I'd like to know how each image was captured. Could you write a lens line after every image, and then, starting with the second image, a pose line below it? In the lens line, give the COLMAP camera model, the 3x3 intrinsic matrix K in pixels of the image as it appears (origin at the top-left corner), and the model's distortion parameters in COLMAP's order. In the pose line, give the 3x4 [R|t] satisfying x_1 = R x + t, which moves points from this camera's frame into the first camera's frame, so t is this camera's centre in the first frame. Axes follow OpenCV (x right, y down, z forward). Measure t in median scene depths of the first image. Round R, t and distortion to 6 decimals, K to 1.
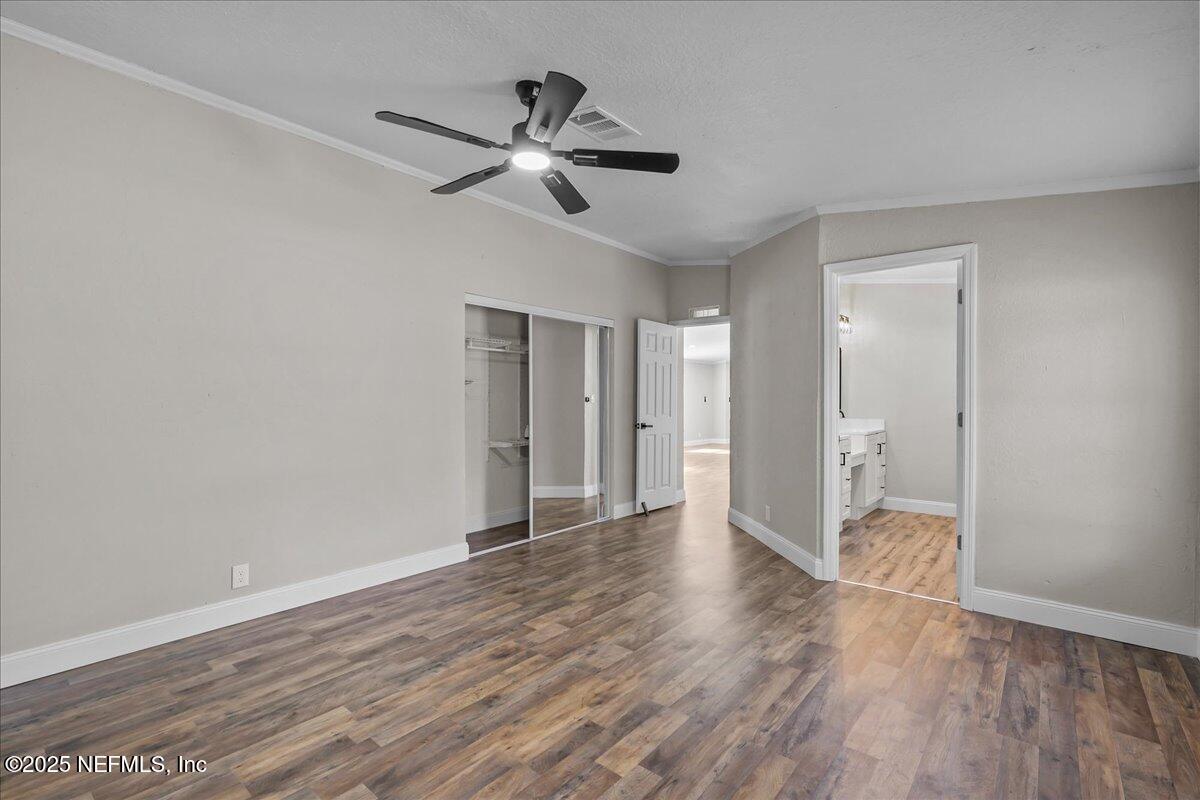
lens RADIAL K [[530.9, 0, 600.0], [0, 530.9, 400.0], [0, 0, 1]] dist [-0.000506, -0.000734]
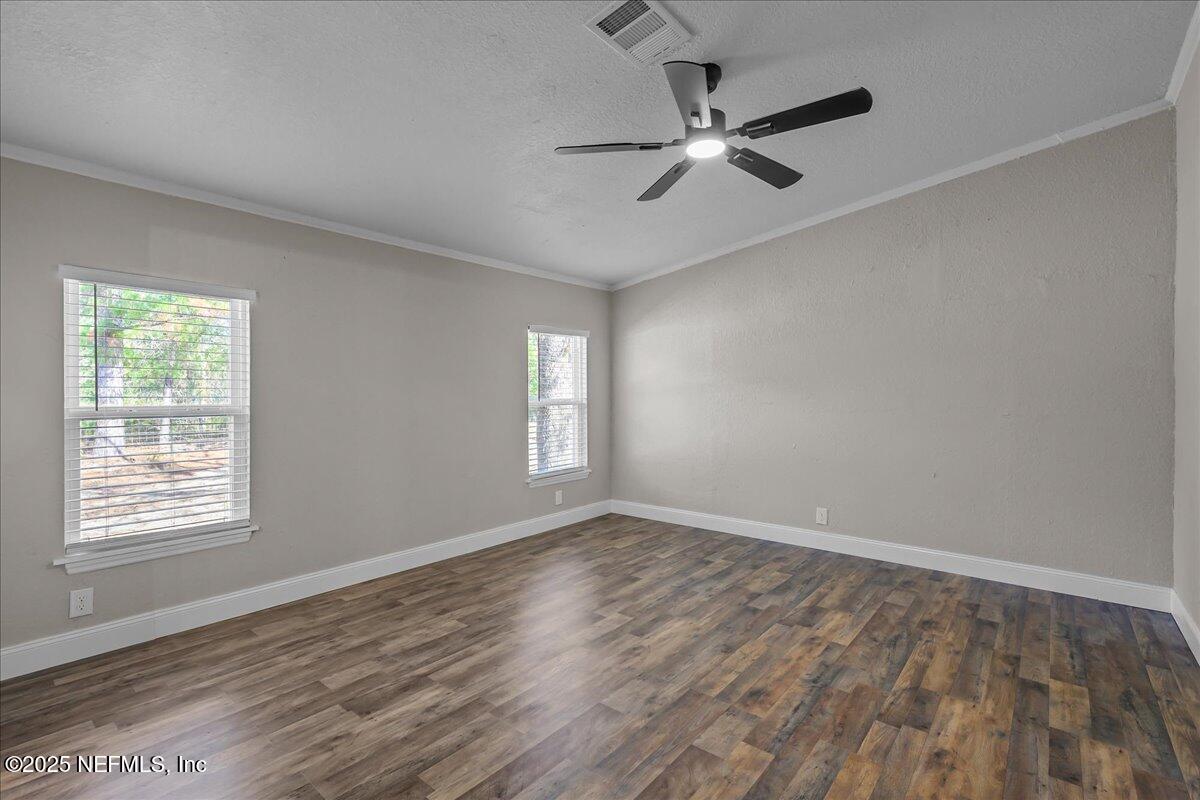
lens RADIAL K [[530.9, 0, 600.0], [0, 530.9, 400.0], [0, 0, 1]] dist [-0.000506, -0.000734]
pose [[-0.999988, 0.004410, 0.002339, 0.065647], [0.004436, 0.999926, 0.011362, 0.001634], [-0.002289, 0.011372, -0.999933, 1.991464]]
